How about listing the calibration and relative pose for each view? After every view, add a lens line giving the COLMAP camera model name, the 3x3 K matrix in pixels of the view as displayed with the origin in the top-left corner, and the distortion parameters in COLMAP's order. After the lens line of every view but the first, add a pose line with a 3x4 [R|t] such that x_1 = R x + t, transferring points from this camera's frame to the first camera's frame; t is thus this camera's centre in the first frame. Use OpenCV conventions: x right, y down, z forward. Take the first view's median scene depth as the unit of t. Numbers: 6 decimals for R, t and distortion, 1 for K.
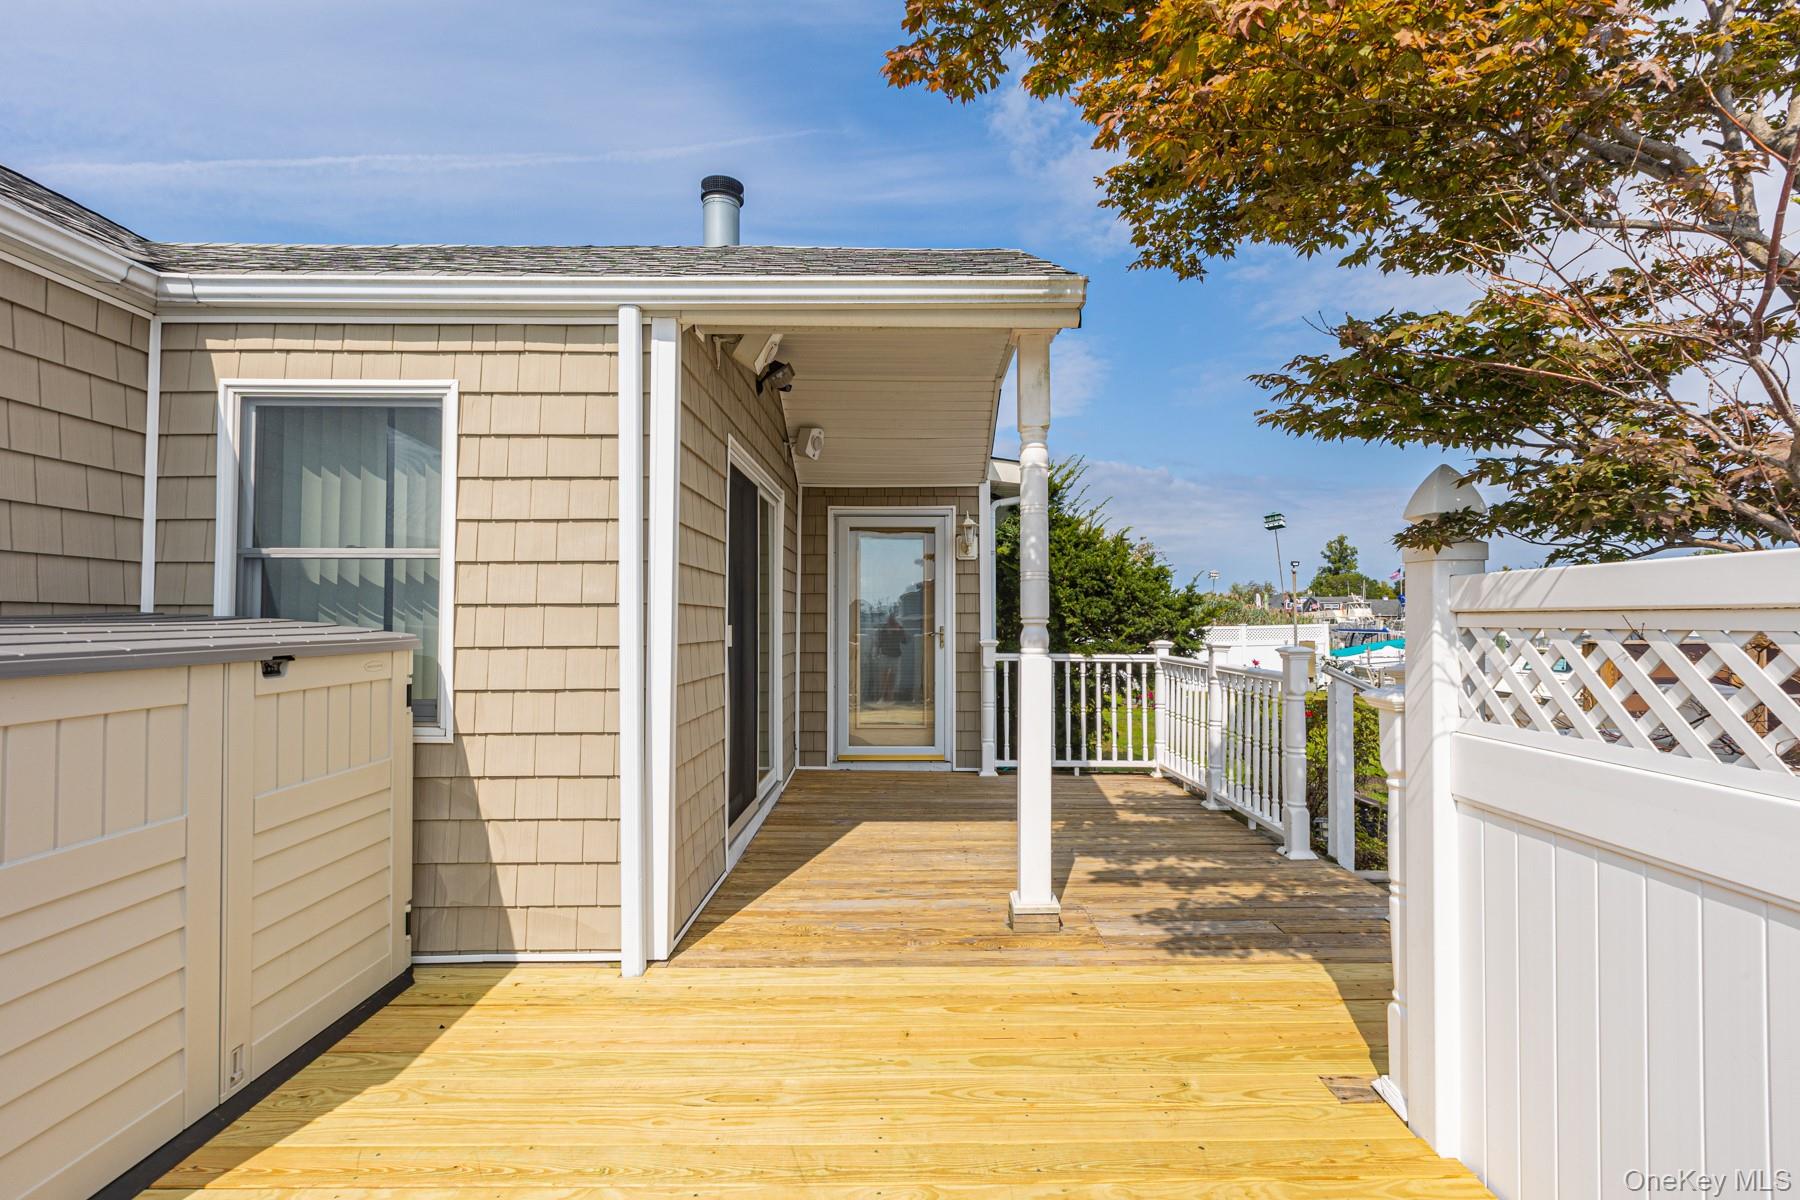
lens RADIAL K [[814.2, 0, 908.5], [0, 814.2, 599.8], [0, 0, 1]] dist [-0.001945, -0.001100]
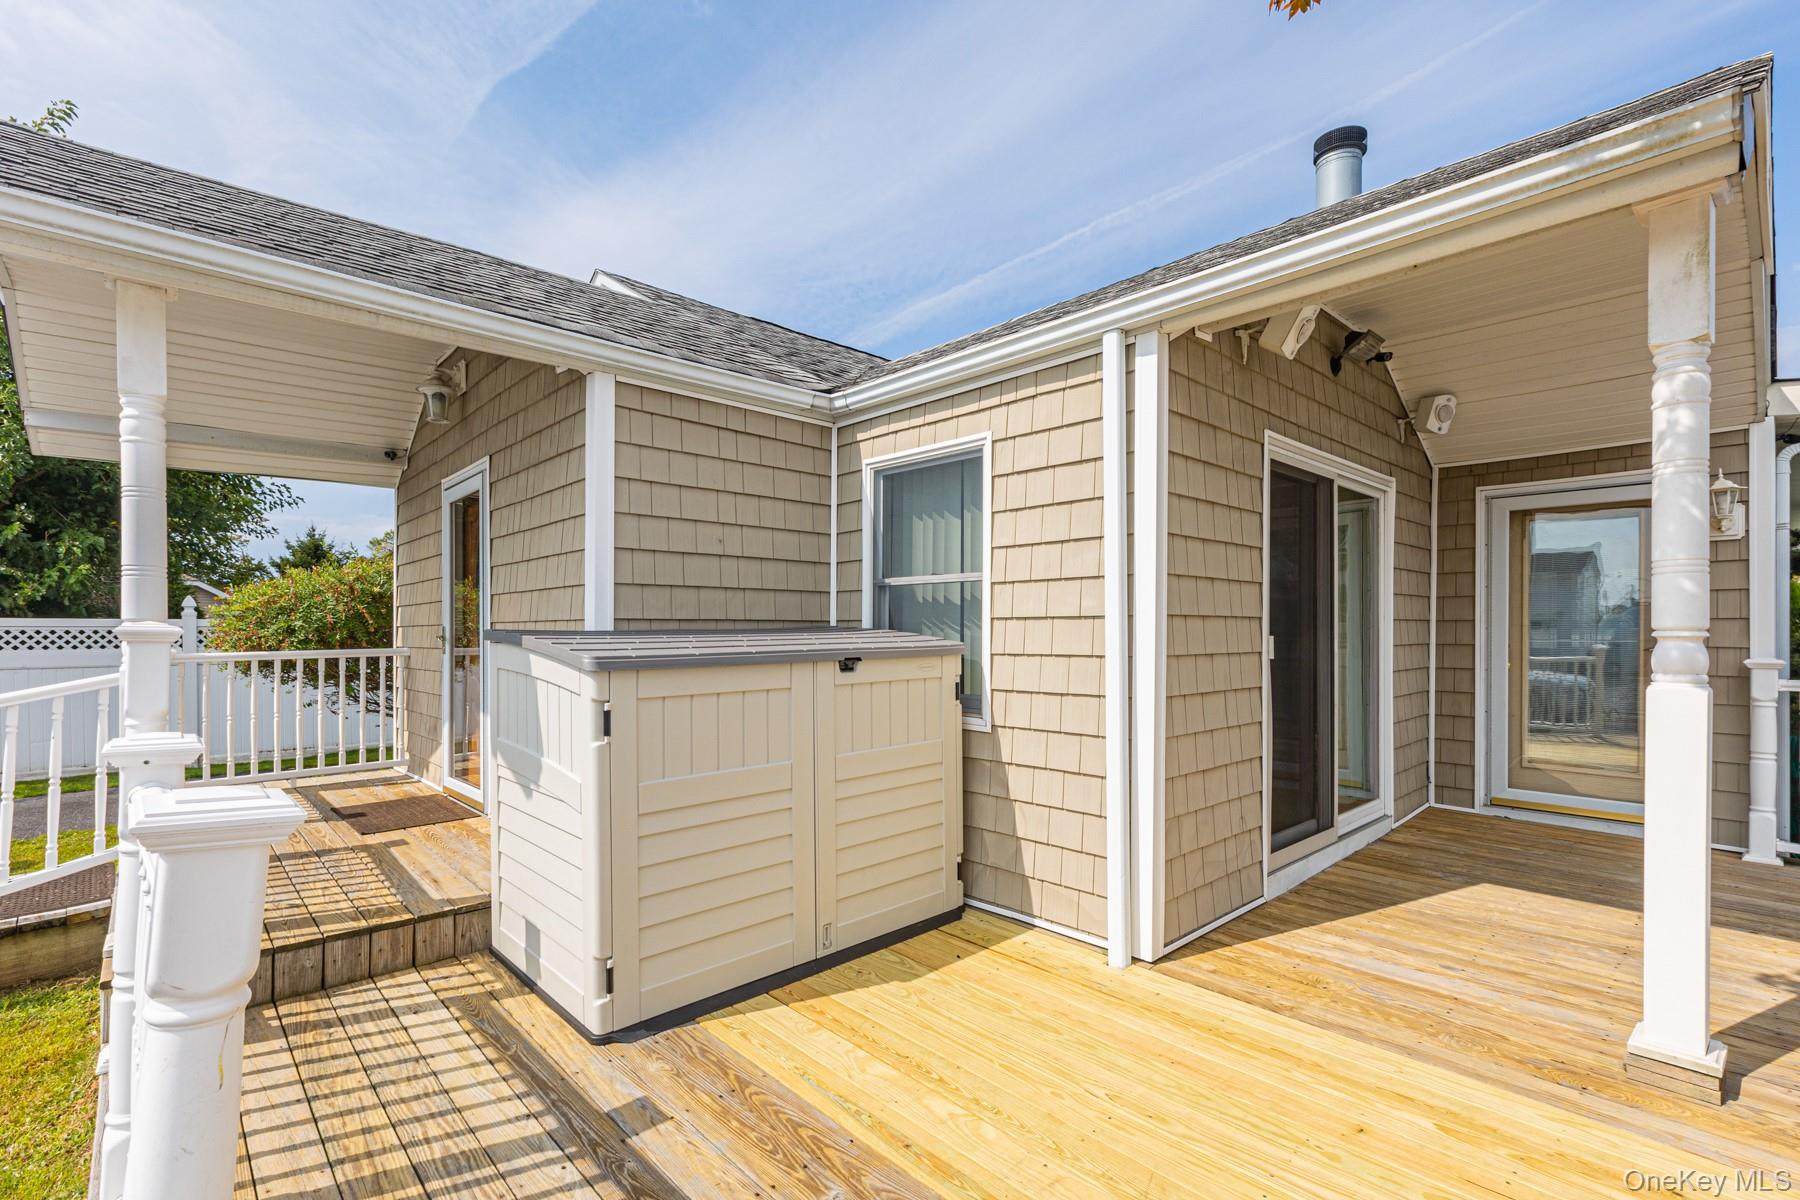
lens RADIAL K [[809.8, 0, 904.3], [0, 809.8, 628.4], [0, 0, 1]] dist [-0.002660, -0.000103]
pose [[0.677640, -0.000604, -0.735394, 0.238874], [0.020240, 0.999636, 0.017830, -0.003309], [0.735115, -0.026966, 0.677406, 0.089724]]
